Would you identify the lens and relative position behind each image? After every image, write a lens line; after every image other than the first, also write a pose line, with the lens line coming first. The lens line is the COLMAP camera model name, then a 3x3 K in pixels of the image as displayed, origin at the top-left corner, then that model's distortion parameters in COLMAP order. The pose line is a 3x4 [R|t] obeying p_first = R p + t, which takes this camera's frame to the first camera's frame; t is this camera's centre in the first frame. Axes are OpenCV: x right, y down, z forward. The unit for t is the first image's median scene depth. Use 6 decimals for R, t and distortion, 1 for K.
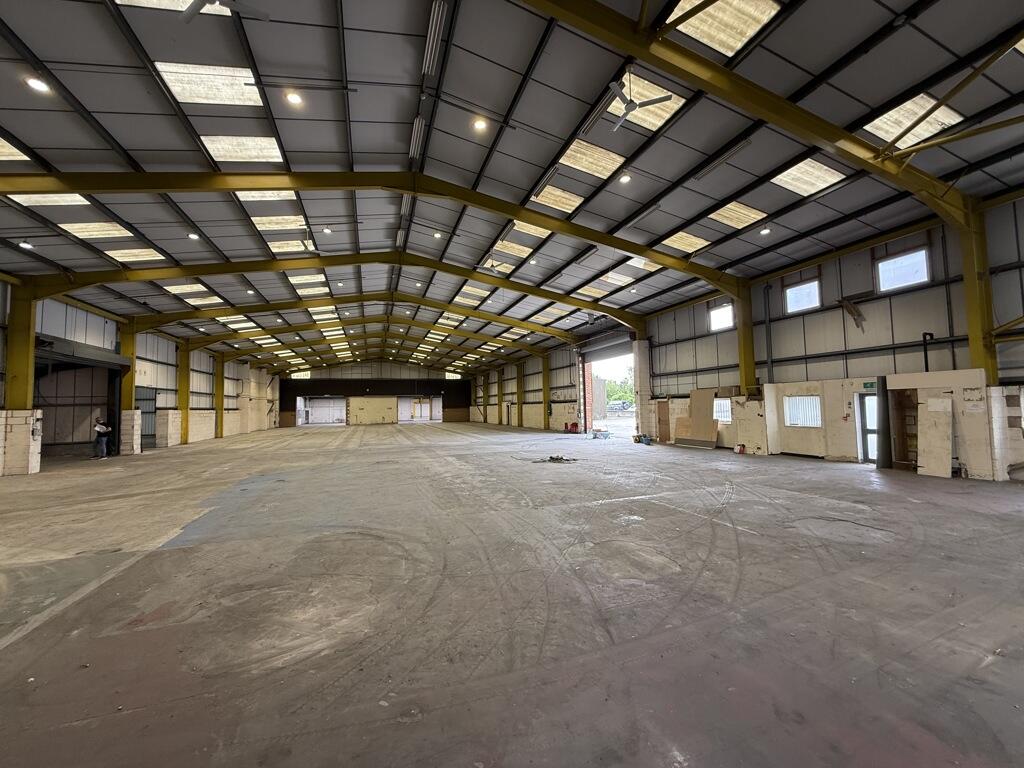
lens RADIAL K [[408.7, 0, 509.2], [0, 408.7, 383.3], [0, 0, 1]] dist [-0.000966, -0.000132]
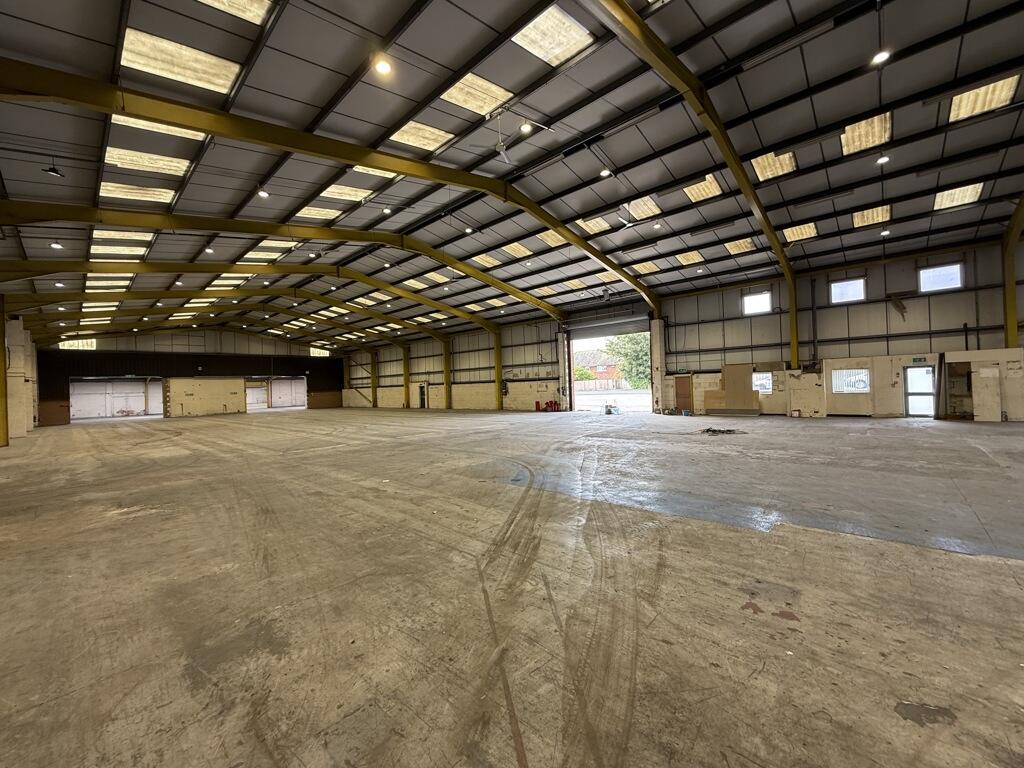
lens RADIAL K [[408.7, 0, 509.2], [0, 408.7, 383.3], [0, 0, 1]] dist [-0.000966, -0.000132]
pose [[0.878744, -0.007524, 0.477234, -0.592861], [-0.011133, 0.999281, 0.036253, 0.029401], [-0.477163, -0.037170, 0.878028, 0.276241]]
